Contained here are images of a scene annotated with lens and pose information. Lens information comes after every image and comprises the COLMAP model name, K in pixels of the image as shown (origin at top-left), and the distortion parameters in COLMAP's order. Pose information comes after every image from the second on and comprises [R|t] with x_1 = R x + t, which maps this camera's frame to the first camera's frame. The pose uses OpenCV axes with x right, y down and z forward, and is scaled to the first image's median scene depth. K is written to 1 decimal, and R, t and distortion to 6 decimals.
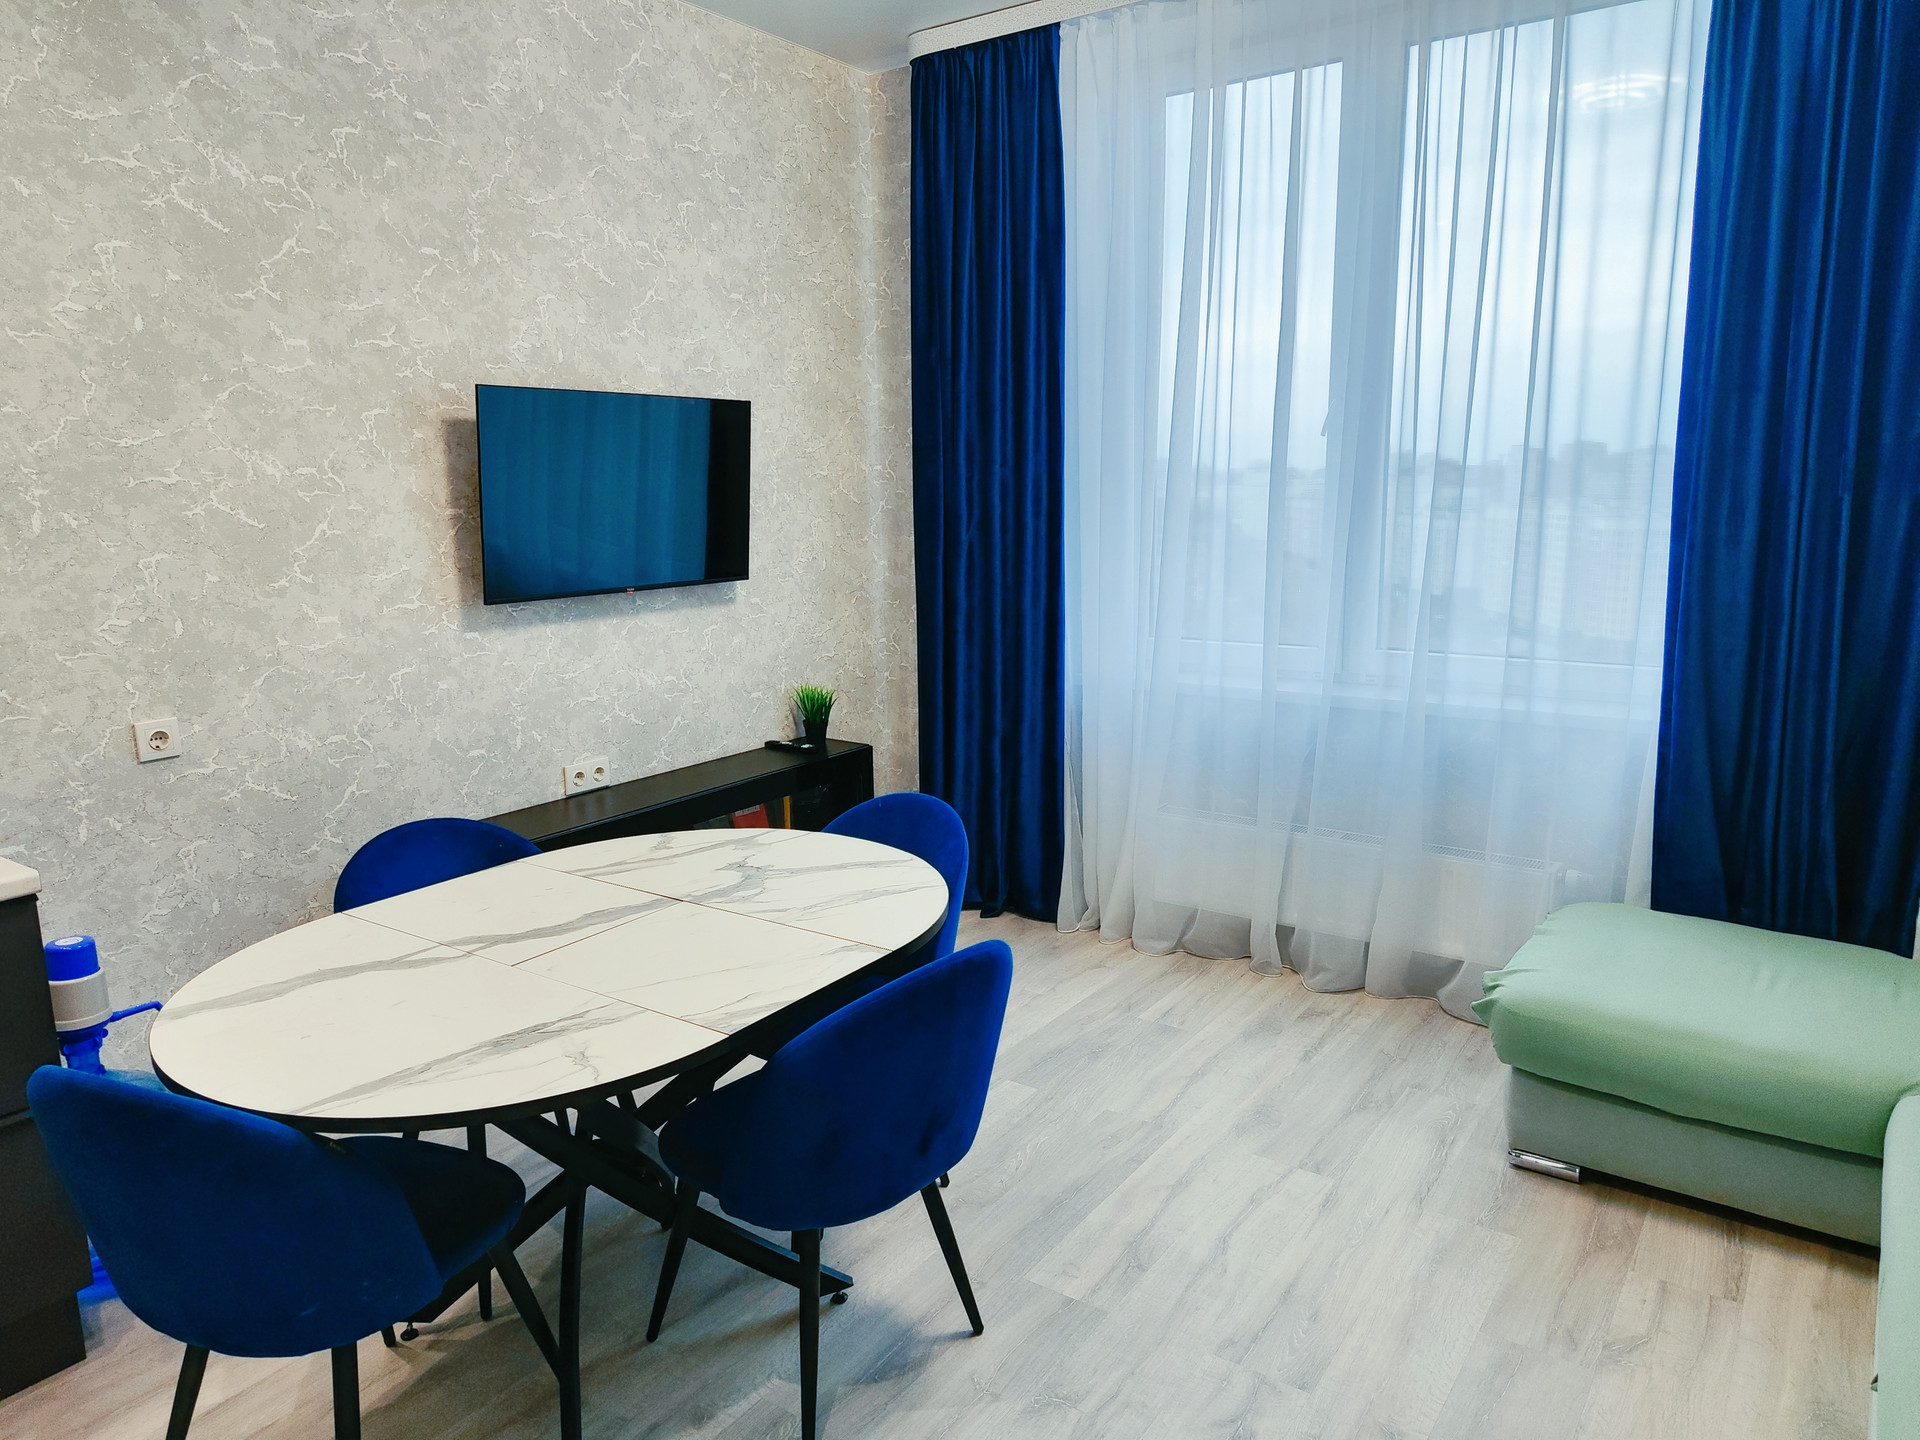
lens RADIAL K [[1301.3, 0, 960.0], [0, 1301.3, 720.0], [0, 0, 1]] dist [0.045742, -0.040141]
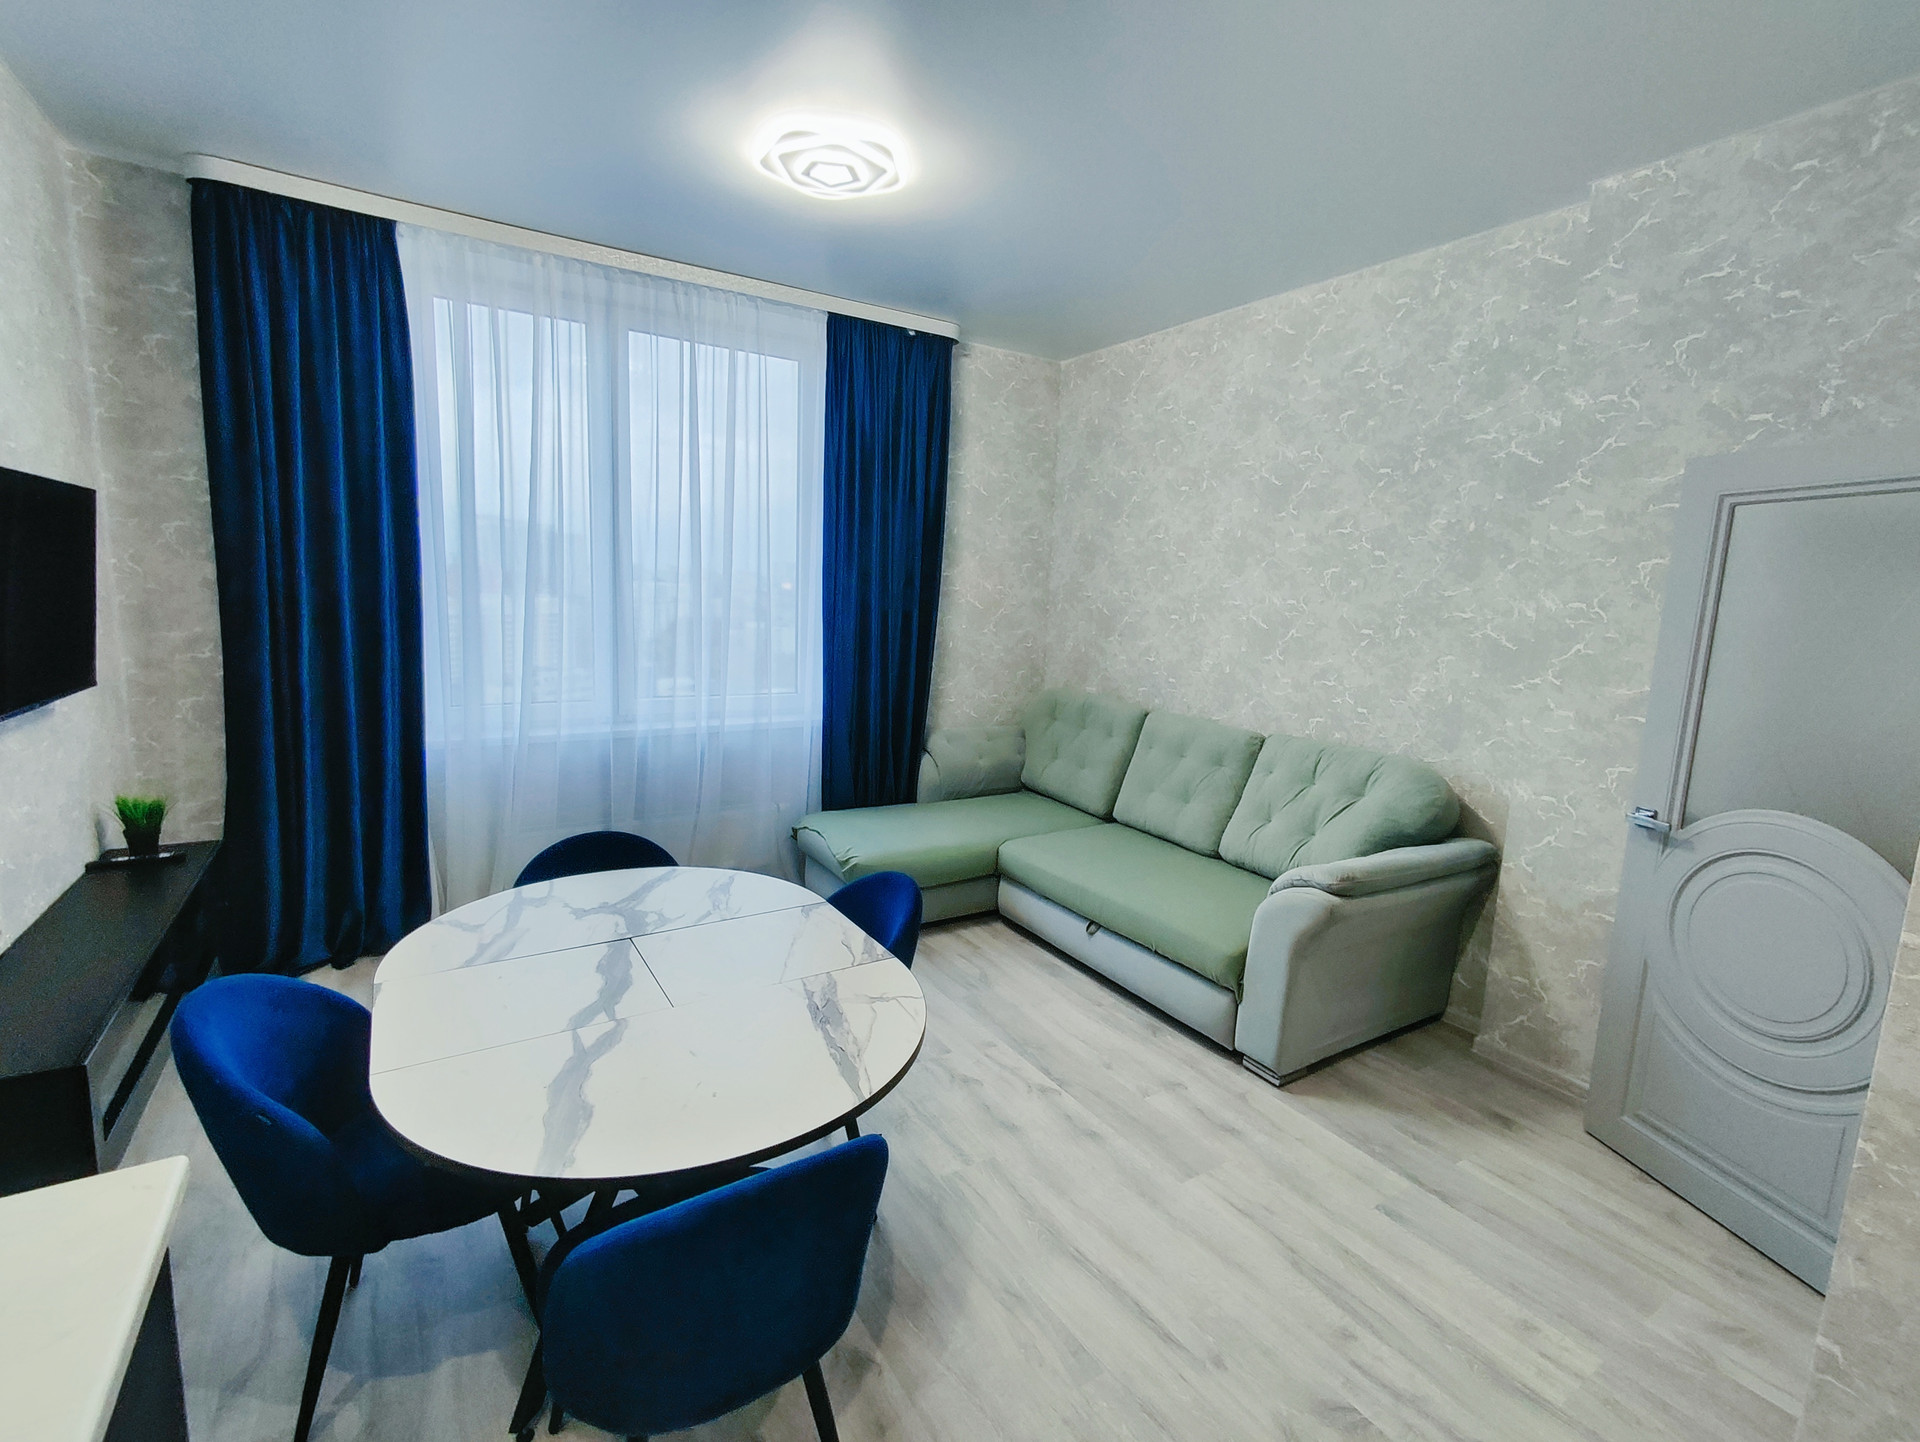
lens RADIAL K [[873.1, 0, 960.4], [0, 873.1, 714.6], [0, 0, 1]] dist [0.003507, -0.000239]
pose [[0.385407, -0.106632, 0.916565, -0.597279], [0.129116, 0.989760, 0.060855, -0.058045], [-0.913669, 0.094889, 0.395228, 0.263274]]
